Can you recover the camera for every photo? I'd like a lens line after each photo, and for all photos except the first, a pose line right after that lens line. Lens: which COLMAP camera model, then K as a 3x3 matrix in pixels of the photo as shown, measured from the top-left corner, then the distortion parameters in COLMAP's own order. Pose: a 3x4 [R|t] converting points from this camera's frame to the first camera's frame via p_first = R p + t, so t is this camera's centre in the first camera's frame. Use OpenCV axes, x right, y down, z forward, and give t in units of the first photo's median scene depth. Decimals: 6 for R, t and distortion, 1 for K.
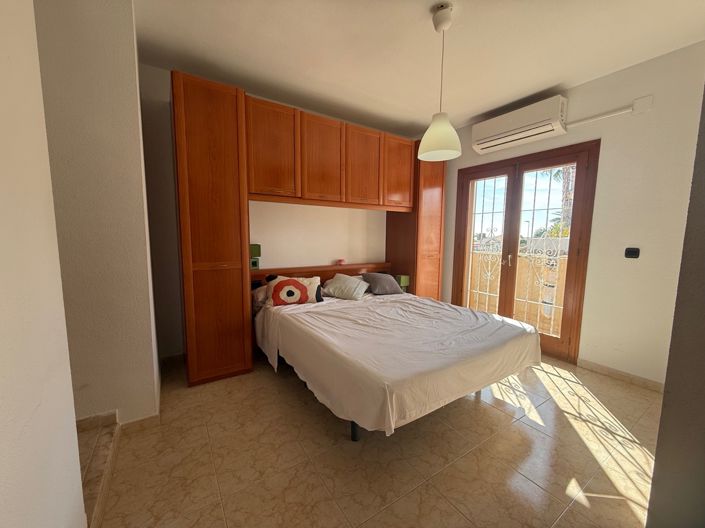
lens RADIAL K [[283.9, 0, 349.9], [0, 283.9, 267.2], [0, 0, 1]] dist [0.000680, 0.000033]
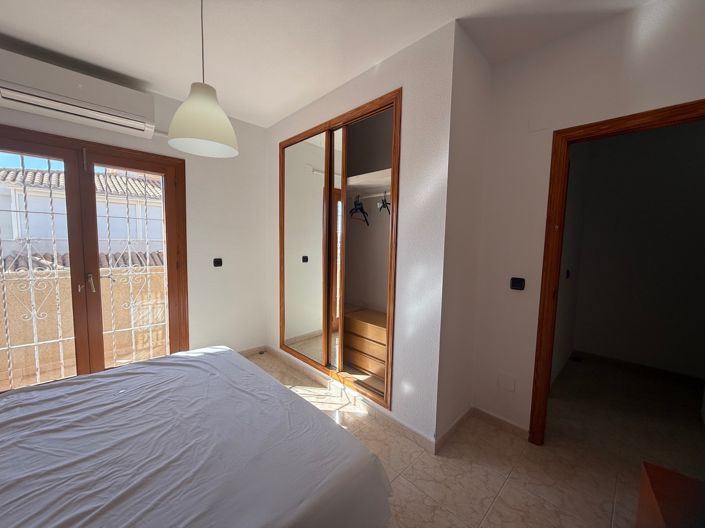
lens RADIAL K [[283.9, 0, 348.9], [0, 283.9, 263.4], [0, 0, 1]] dist [0.000680, 0.000033]
pose [[-0.198007, -0.083546, 0.976634, -0.311285], [0.085934, 0.991045, 0.102202, -0.112785], [-0.976426, 0.104163, -0.189054, 0.602700]]
